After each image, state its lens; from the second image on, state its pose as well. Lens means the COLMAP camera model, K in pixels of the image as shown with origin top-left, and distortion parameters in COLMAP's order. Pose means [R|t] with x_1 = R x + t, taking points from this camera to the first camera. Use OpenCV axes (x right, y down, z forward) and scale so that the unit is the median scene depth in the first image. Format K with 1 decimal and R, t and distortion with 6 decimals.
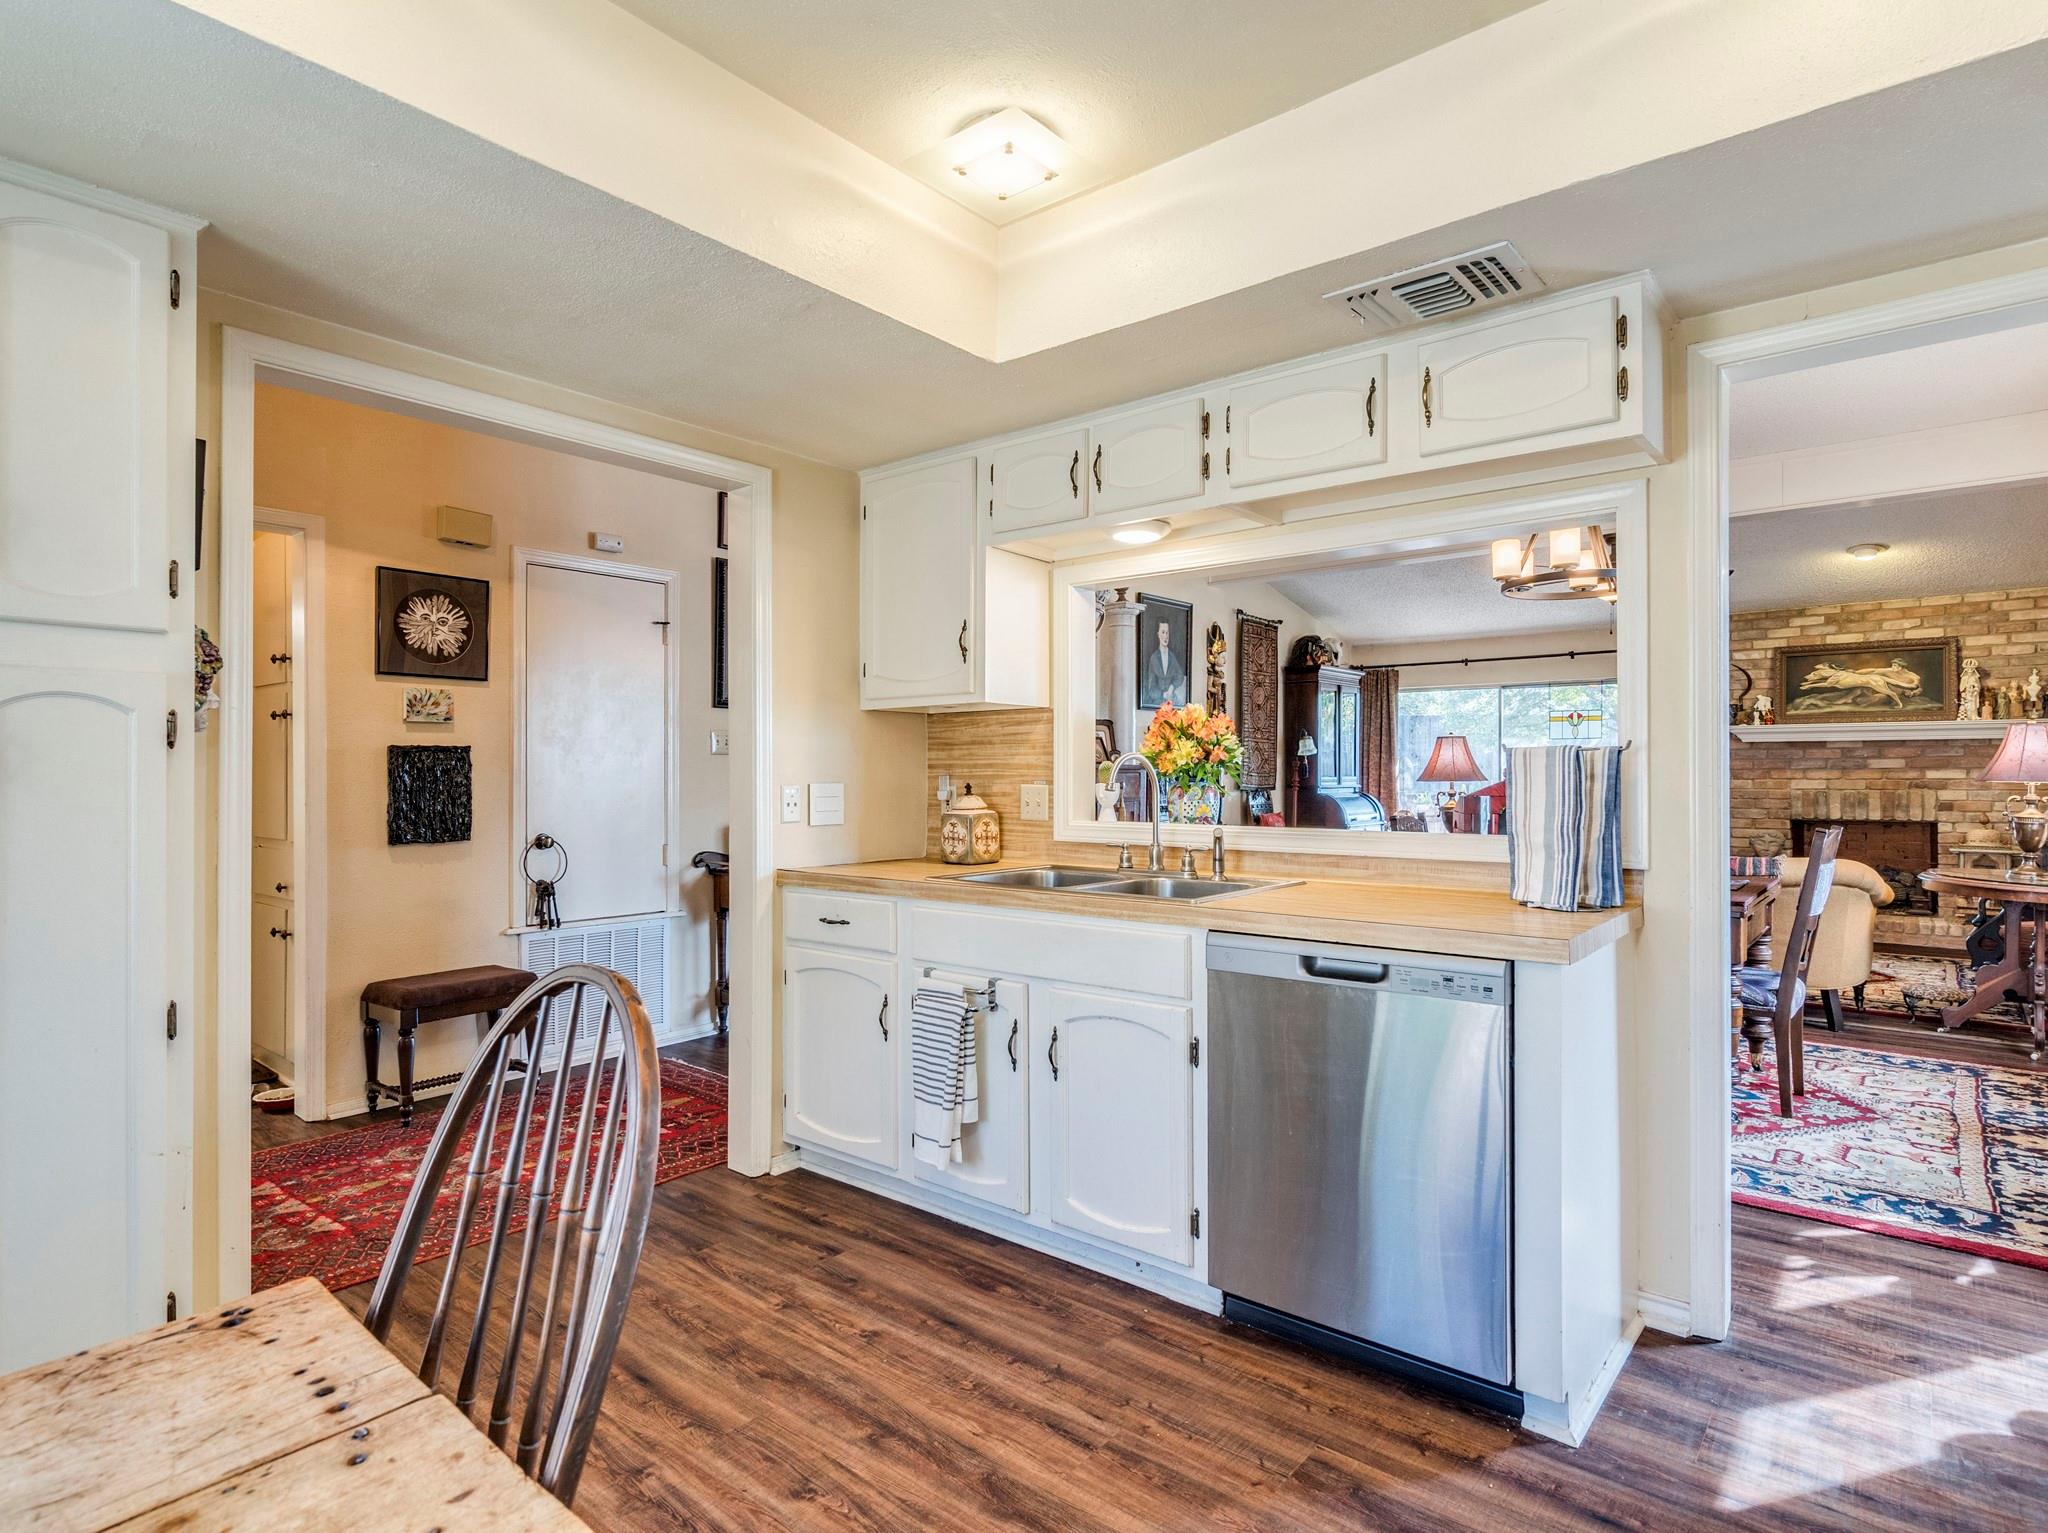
lens RADIAL K [[1068.5, 0, 1019.1], [0, 1068.5, 768.7], [0, 0, 1]] dist [-0.008164, 0.005881]
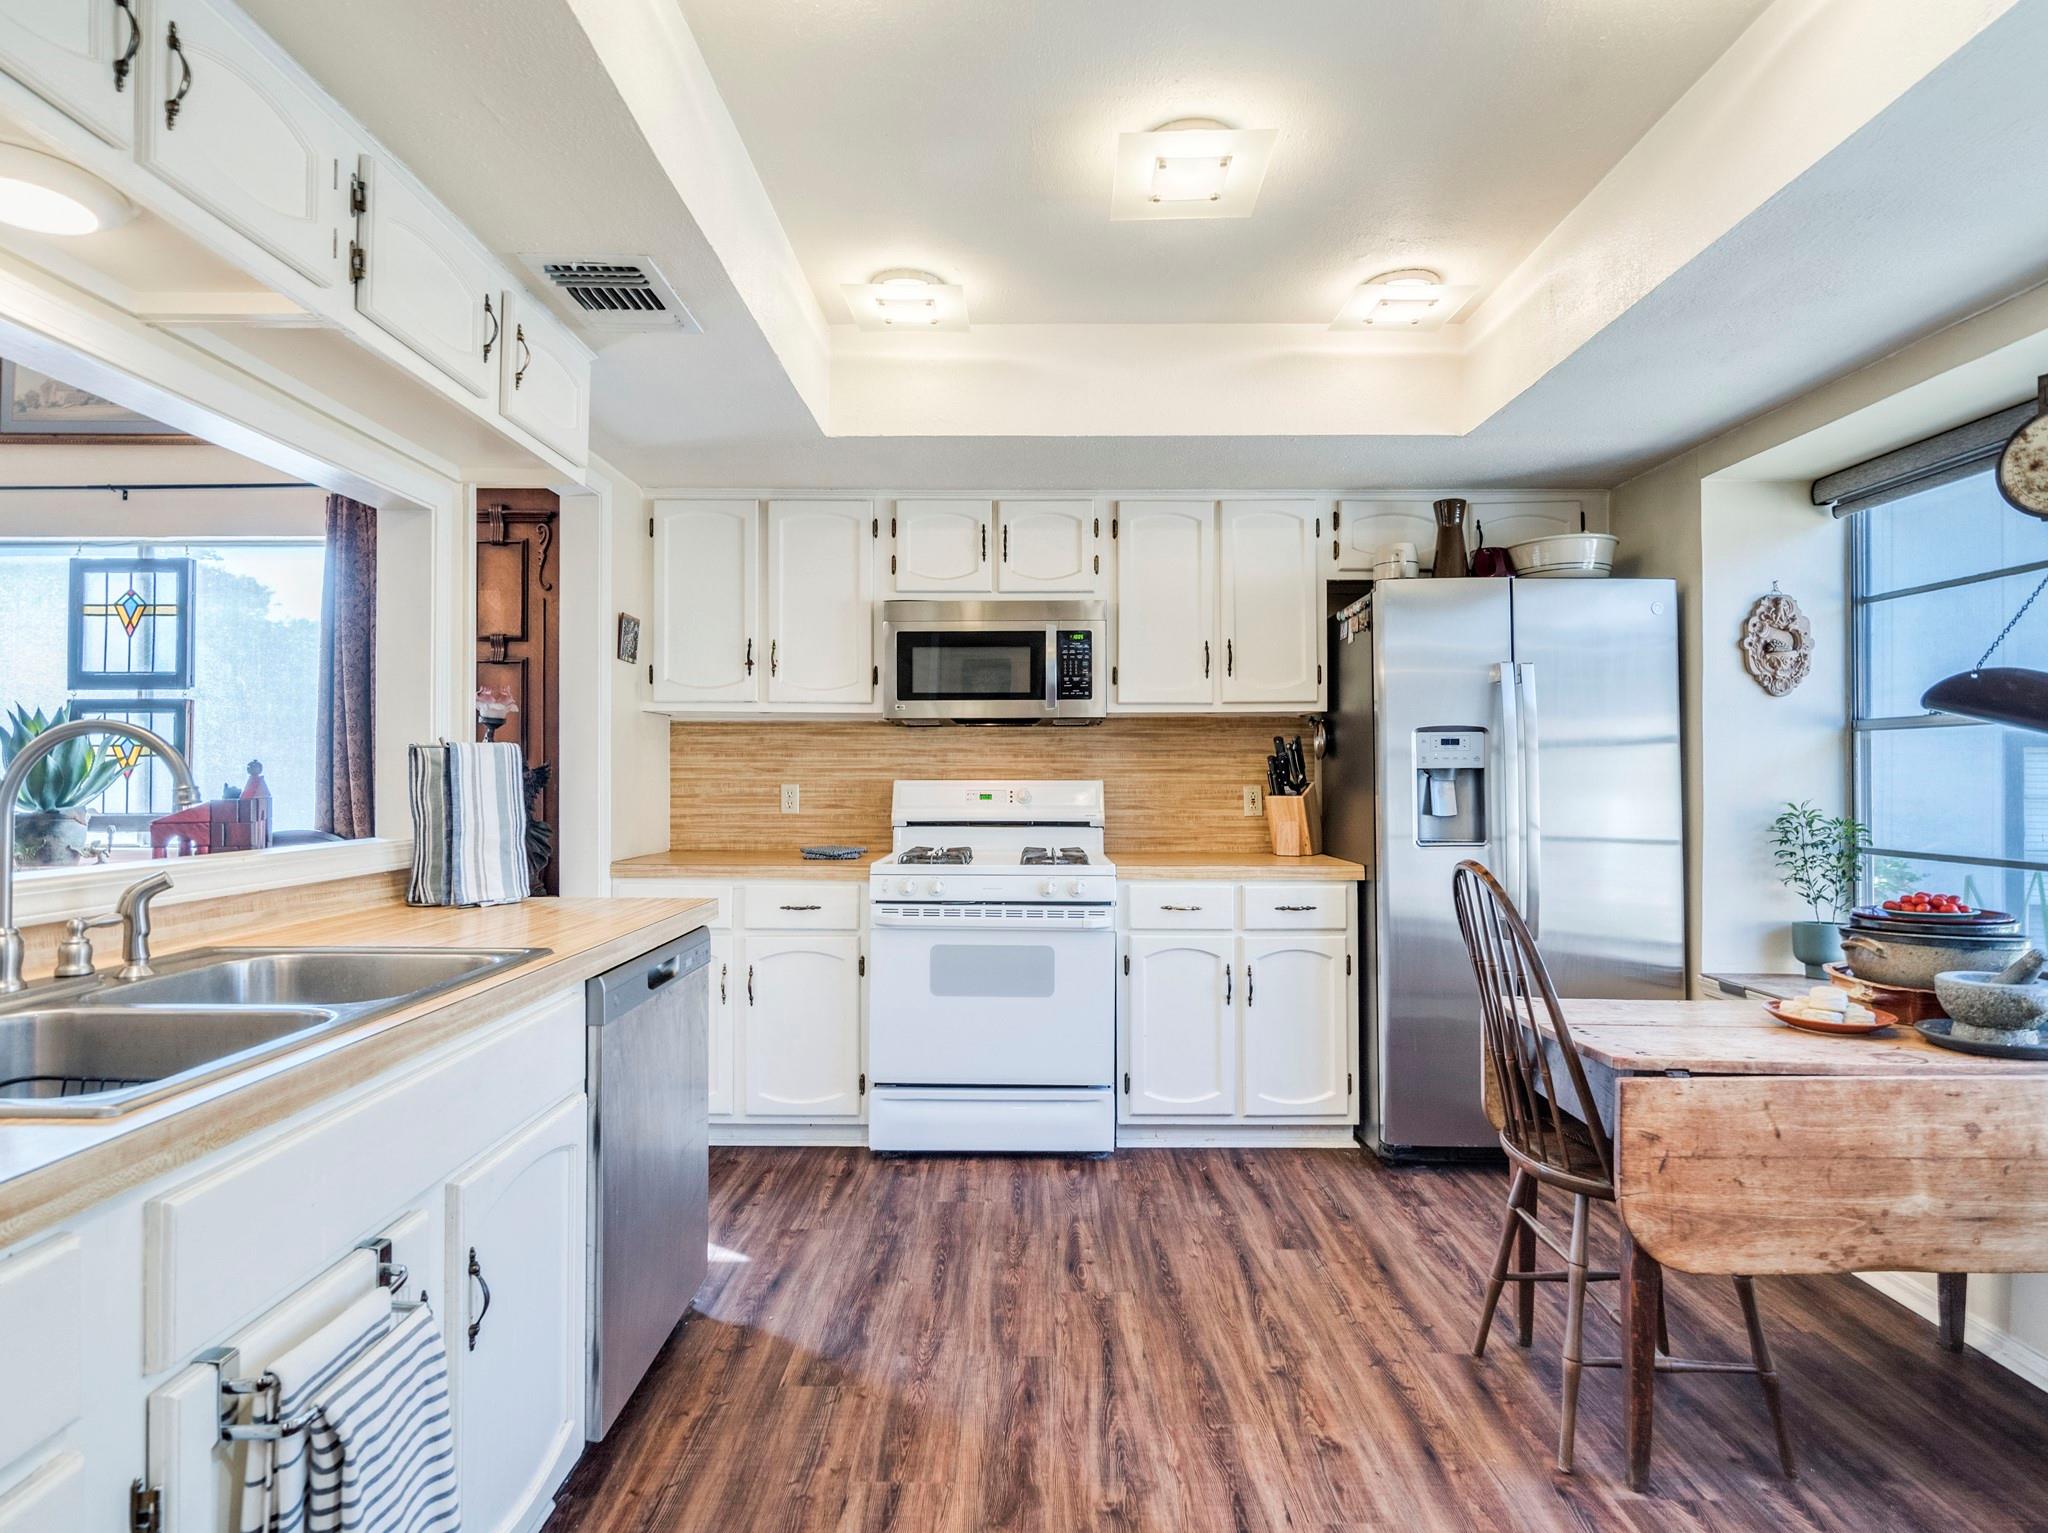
lens RADIAL K [[1107.7, 0, 1046.9], [0, 1107.7, 767.1], [0, 0, 1]] dist [-0.002073, -0.000315]
pose [[-0.655582, 0.005209, 0.755106, -0.193190], [-0.006558, 0.999899, -0.012592, 0.003449], [-0.755096, -0.013208, -0.655482, 0.394496]]
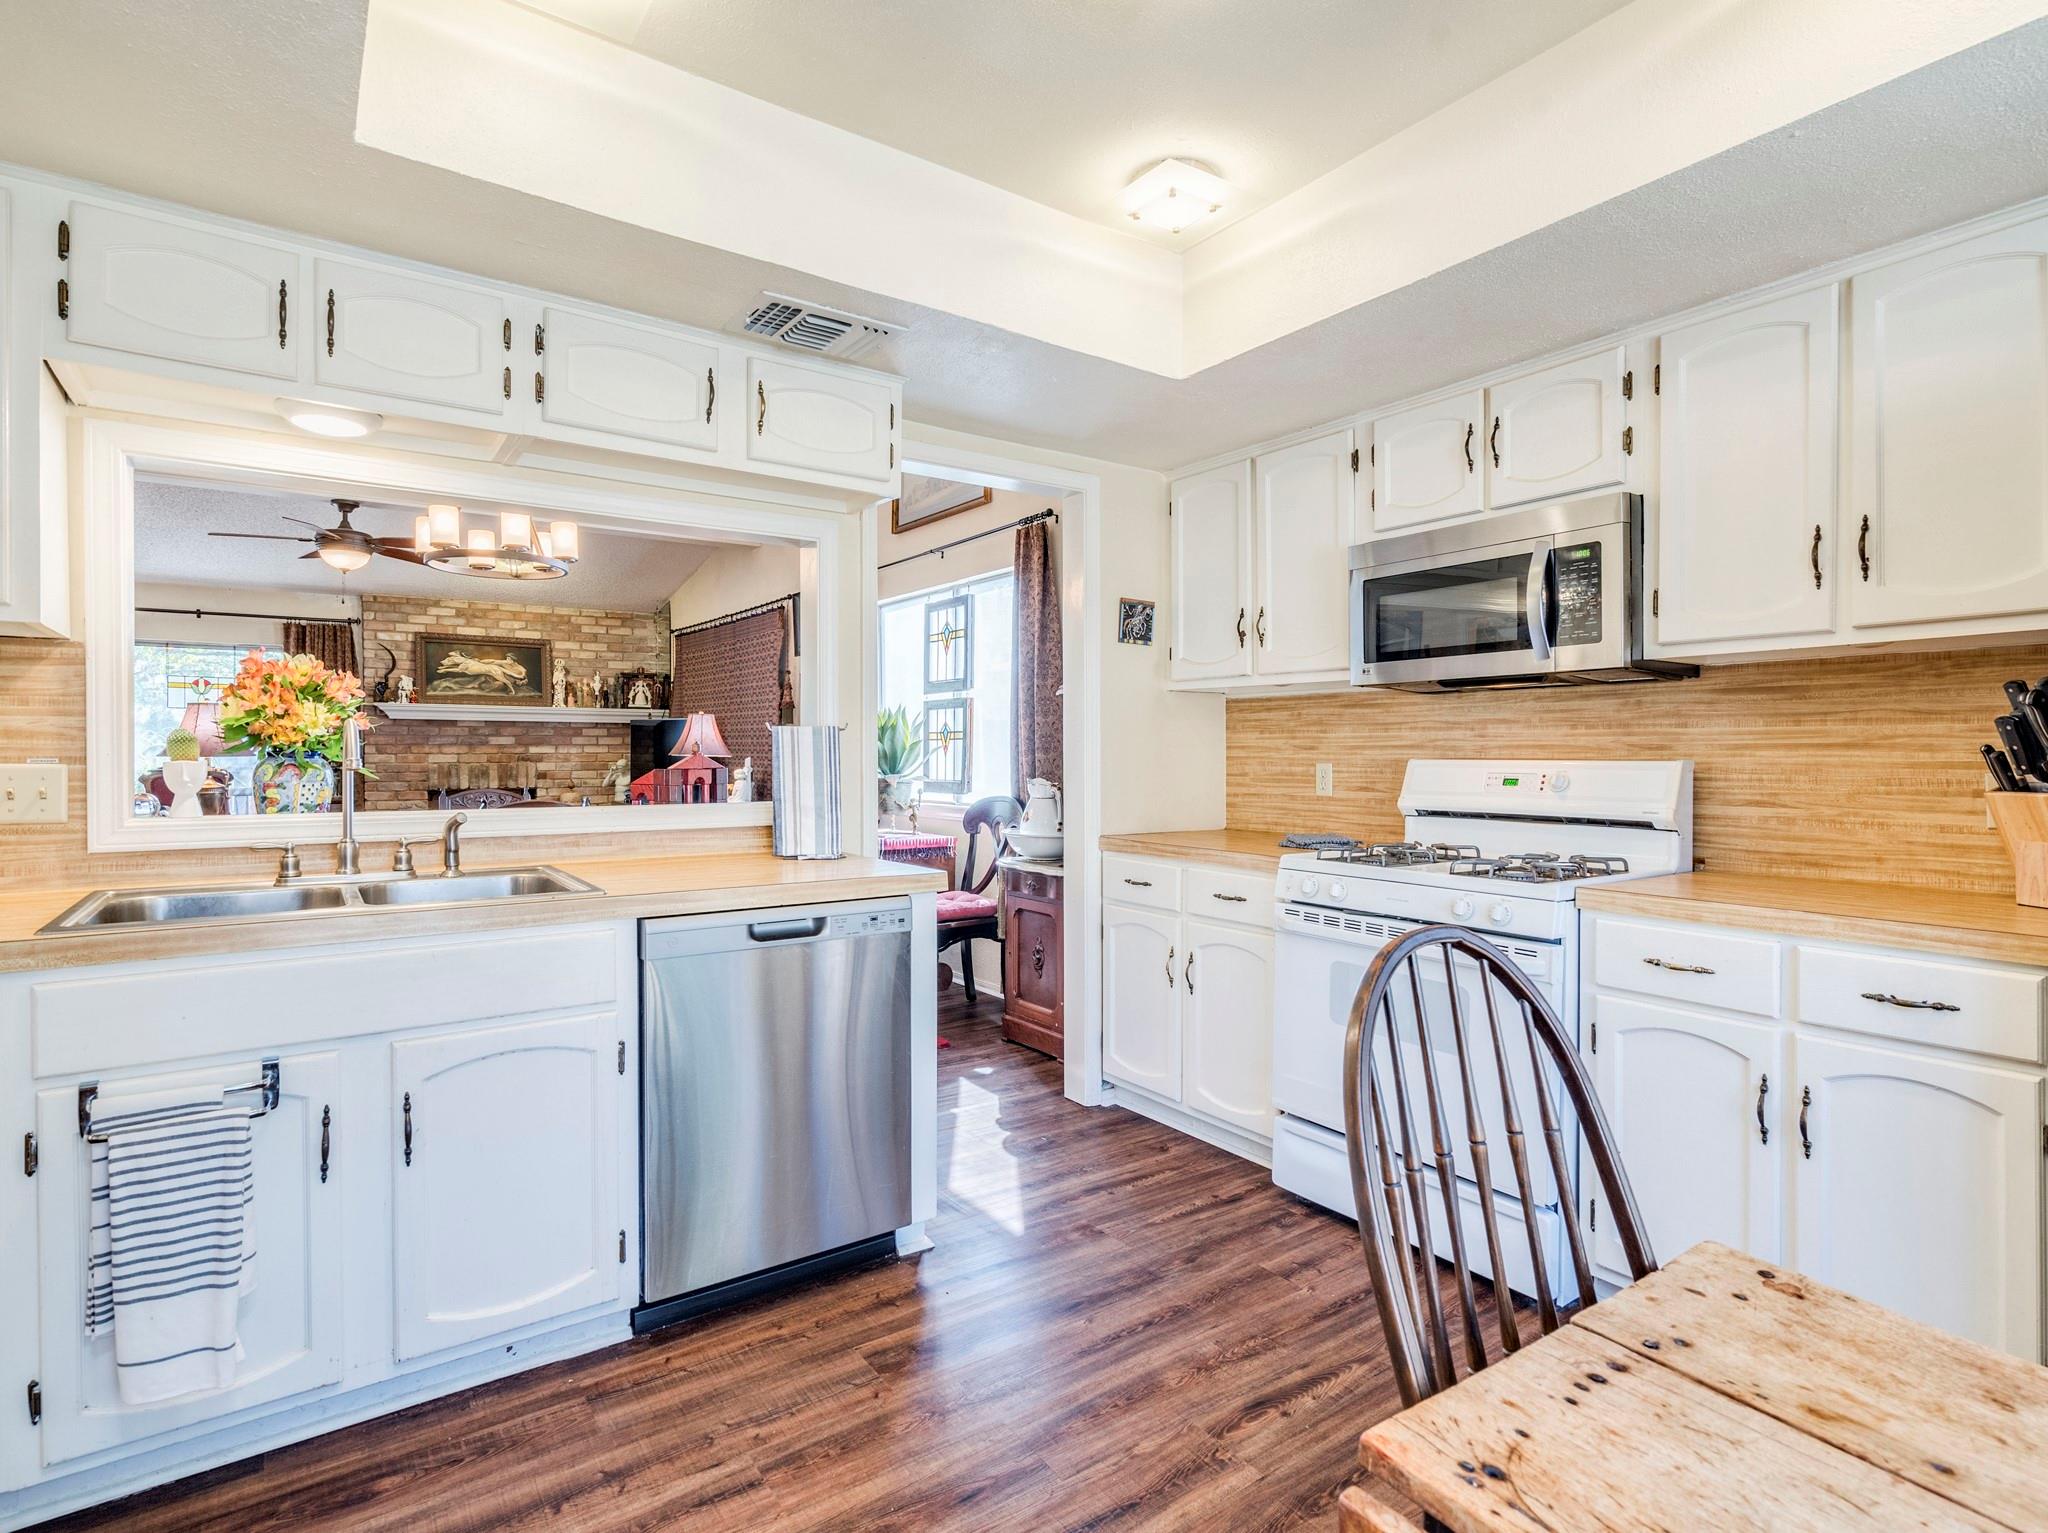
lens RADIAL K [[1068.5, 0, 1015.8], [0, 1068.5, 758.8], [0, 0, 1]] dist [-0.008164, 0.005881]
pose [[0.257506, -0.005286, 0.966262, -0.192547], [-0.008639, 0.999932, 0.007773, 0.001320], [-0.966238, -0.010349, 0.257443, 0.141228]]
